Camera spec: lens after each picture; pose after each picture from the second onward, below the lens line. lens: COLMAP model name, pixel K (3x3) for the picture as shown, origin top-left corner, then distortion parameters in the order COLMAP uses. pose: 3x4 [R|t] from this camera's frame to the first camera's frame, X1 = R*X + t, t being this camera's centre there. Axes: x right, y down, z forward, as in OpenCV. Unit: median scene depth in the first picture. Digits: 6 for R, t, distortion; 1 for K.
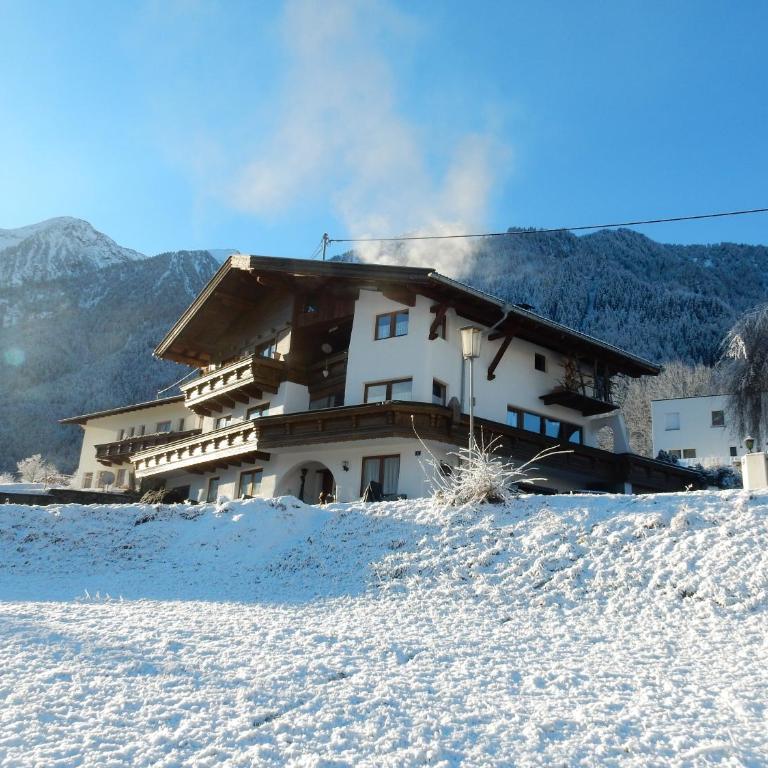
lens RADIAL K [[756.4, 0, 384.0], [0, 756.4, 384.0], [0, 0, 1]] dist [0.012463, -0.014365]
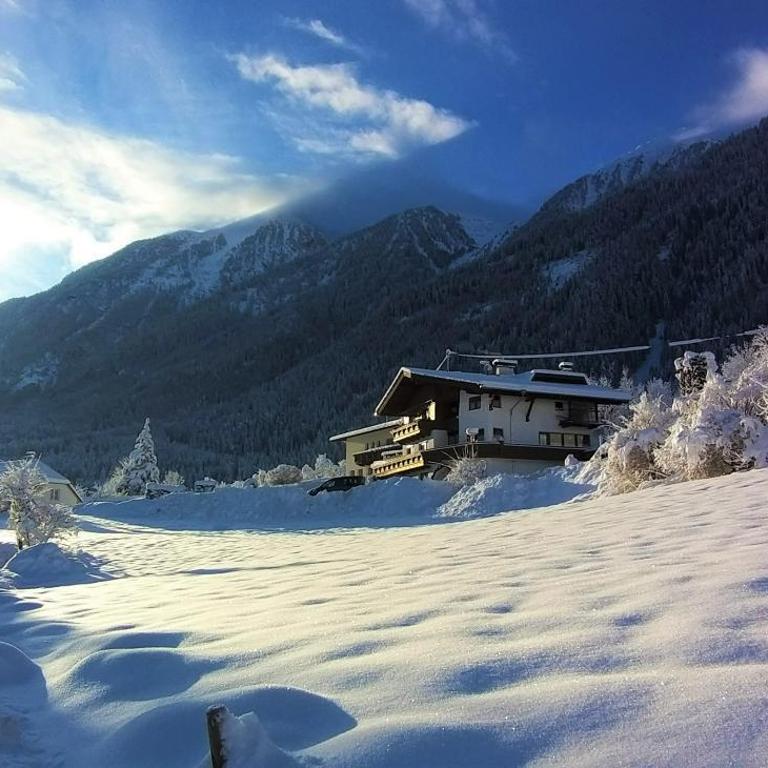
lens RADIAL K [[816.3, 0, 388.7], [0, 816.3, 370.3], [0, 0, 1]] dist [-0.055532, -0.013804]
pose [[0.943799, -0.124195, -0.306298, 0.452745], [0.138494, 0.990040, 0.025310, -0.237788], [0.300104, -0.066308, 0.951599, -1.152591]]
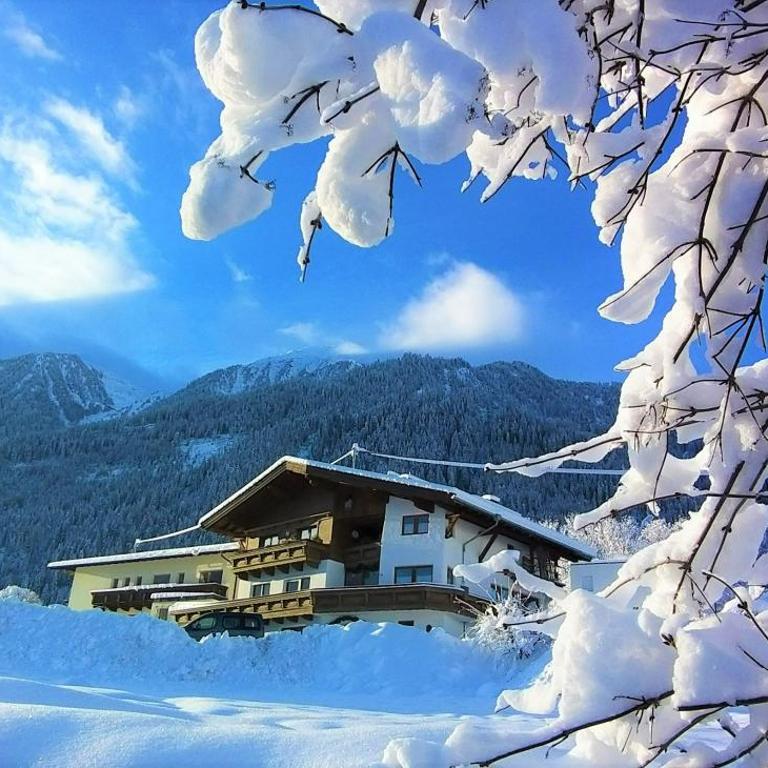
lens RADIAL K [[816.3, 0, 388.7], [0, 816.3, 370.3], [0, 0, 1]] dist [-0.055532, -0.013804]
pose [[0.987291, 0.065626, 0.144743, -0.249908], [-0.039608, 0.983627, -0.175810, -0.083544], [-0.153911, 0.167843, 0.973725, -0.462526]]
